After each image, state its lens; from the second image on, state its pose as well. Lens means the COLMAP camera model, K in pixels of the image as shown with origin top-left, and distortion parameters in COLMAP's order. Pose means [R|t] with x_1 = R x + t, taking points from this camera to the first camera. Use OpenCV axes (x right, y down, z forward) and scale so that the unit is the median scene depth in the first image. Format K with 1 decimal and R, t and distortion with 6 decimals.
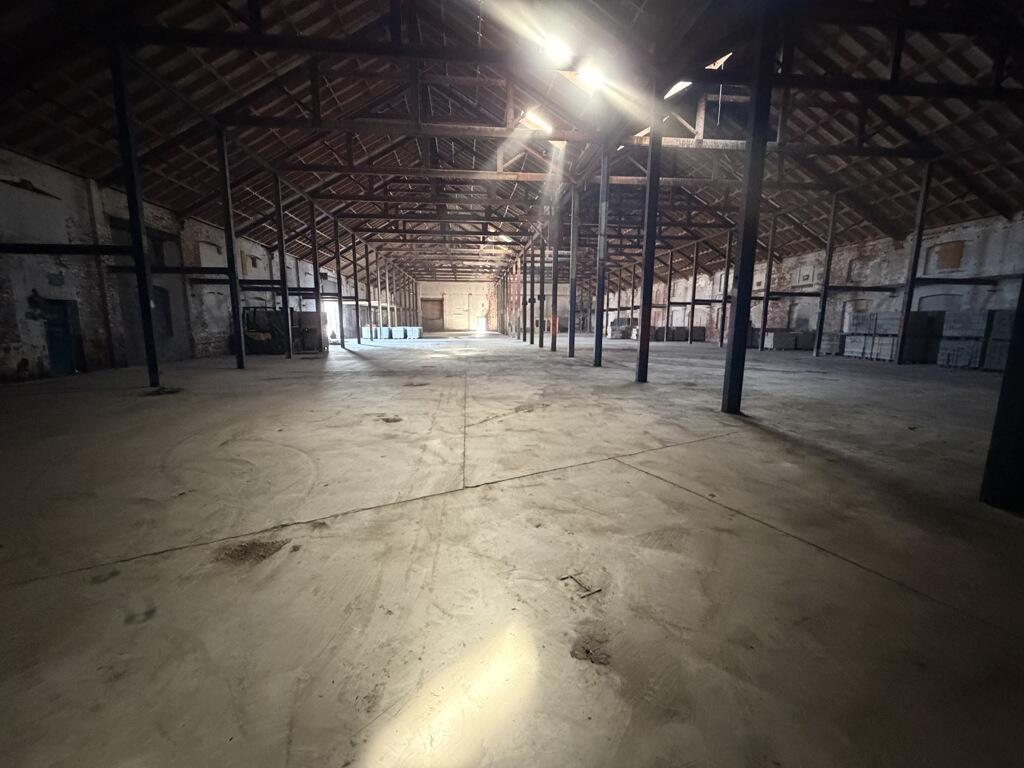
lens RADIAL K [[407.3, 0, 510.9], [0, 407.3, 385.4], [0, 0, 1]] dist [0.000210, 0.000061]
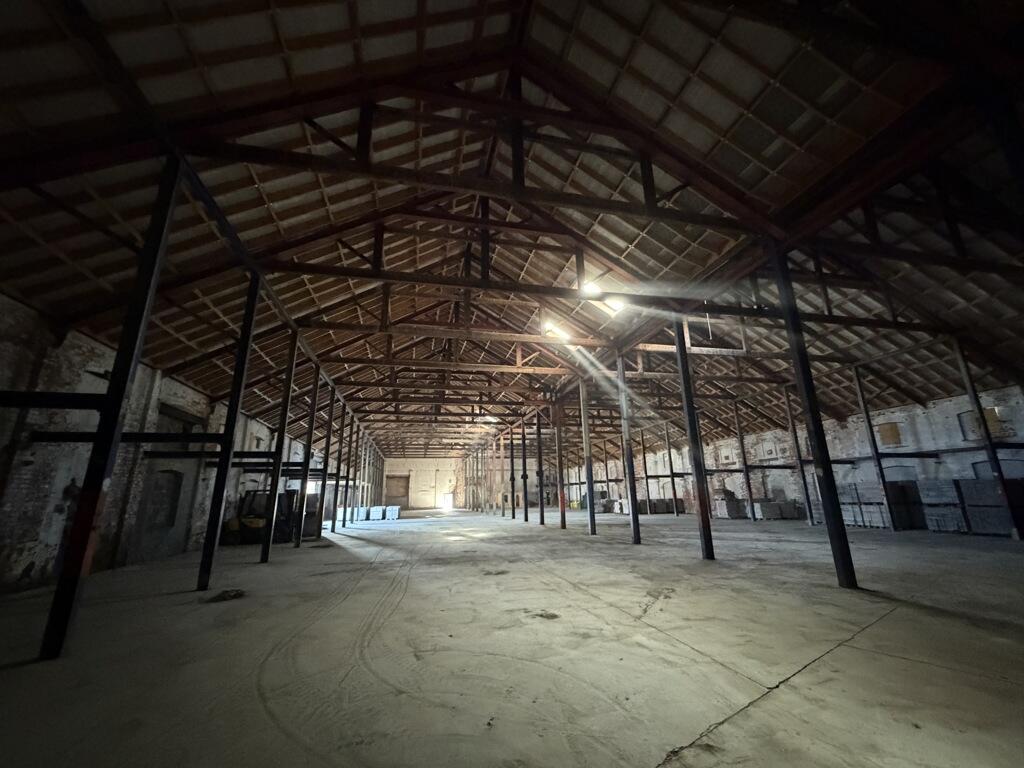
lens RADIAL K [[407.3, 0, 508.7], [0, 407.3, 386.1], [0, 0, 1]] dist [0.000210, 0.000061]
pose [[0.992155, 0.009029, 0.124687, -0.202450], [0.042491, 0.913652, -0.404271, -0.008812], [-0.117571, 0.406397, 0.906101, -0.018998]]
